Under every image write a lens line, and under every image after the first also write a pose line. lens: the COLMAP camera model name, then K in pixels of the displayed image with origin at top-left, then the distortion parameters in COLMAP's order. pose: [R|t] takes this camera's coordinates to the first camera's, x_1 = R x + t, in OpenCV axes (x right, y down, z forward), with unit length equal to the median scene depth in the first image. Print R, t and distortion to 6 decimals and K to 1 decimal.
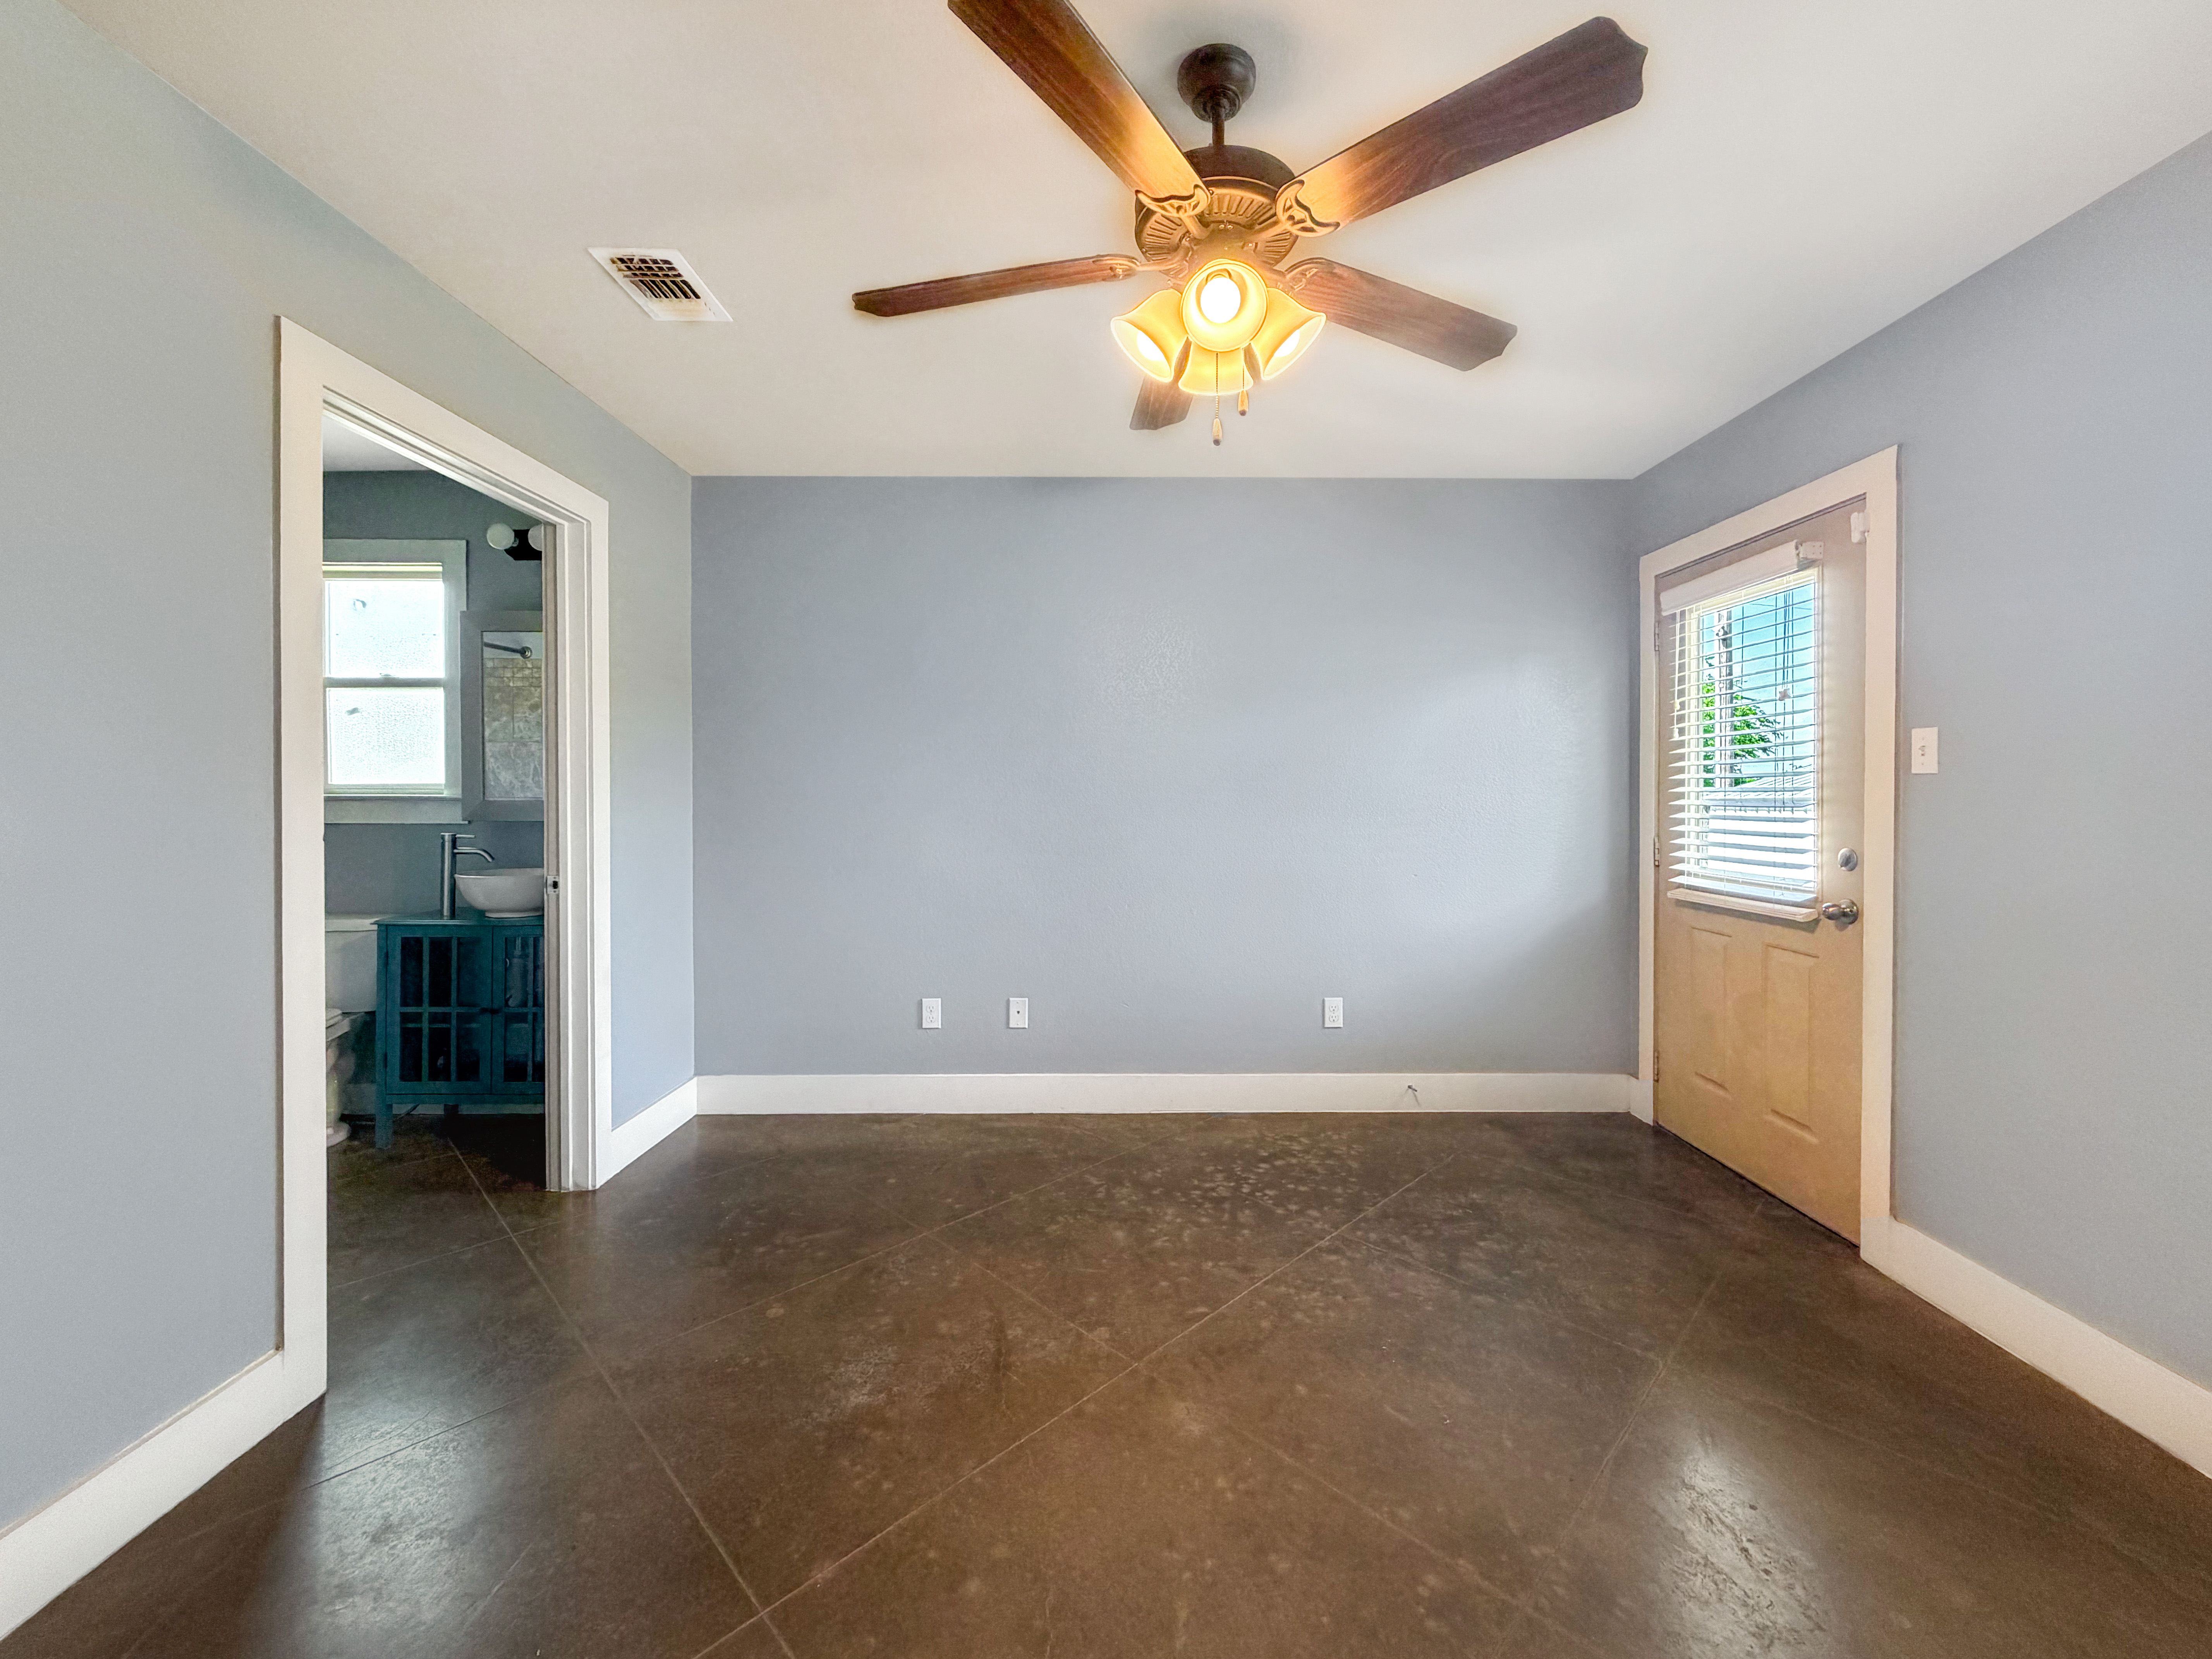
lens RADIAL K [[887.1, 0, 1107.2], [0, 887.1, 797.8], [0, 0, 1]] dist [-0.002383, -0.000151]
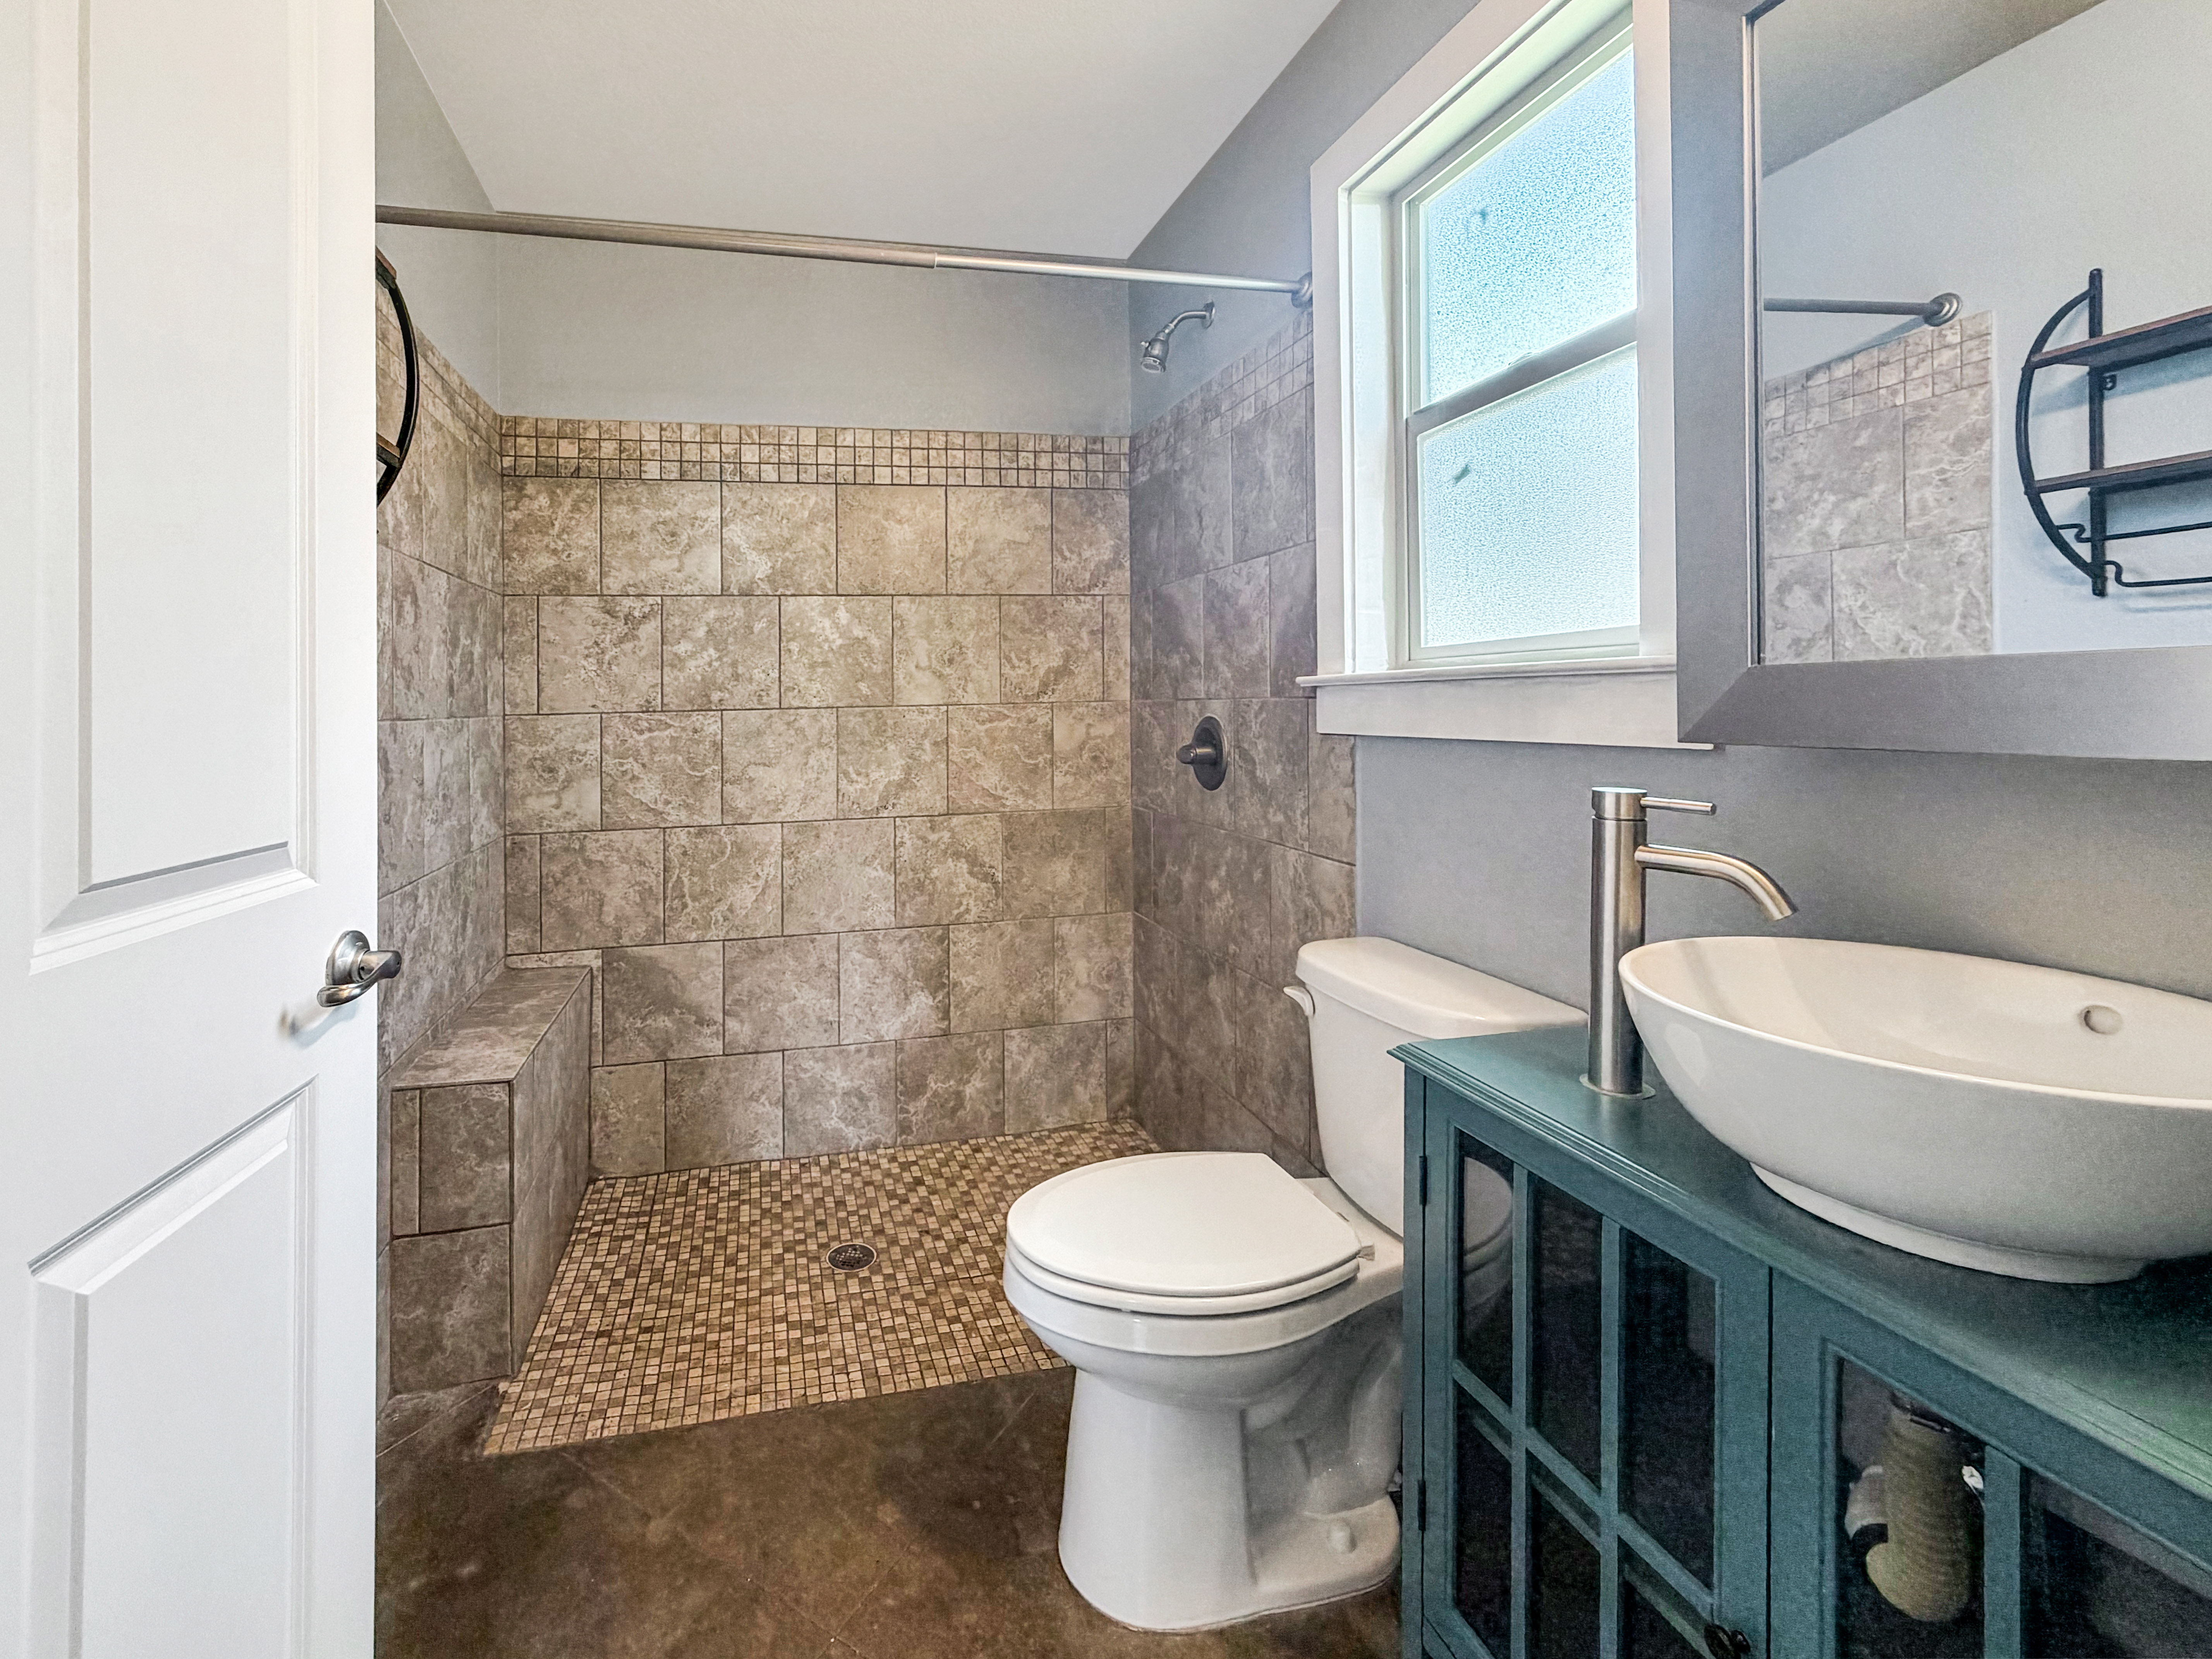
lens RADIAL K [[882.3, 0, 1100.1], [0, 882.3, 685.3], [0, 0, 1]] dist [0.001379, 0.000170]
pose [[0.218112, -0.015077, -0.975807, -0.453081], [-0.004094, 0.999858, -0.016364, 0.010478], [0.975915, 0.007564, 0.218019, 0.699231]]
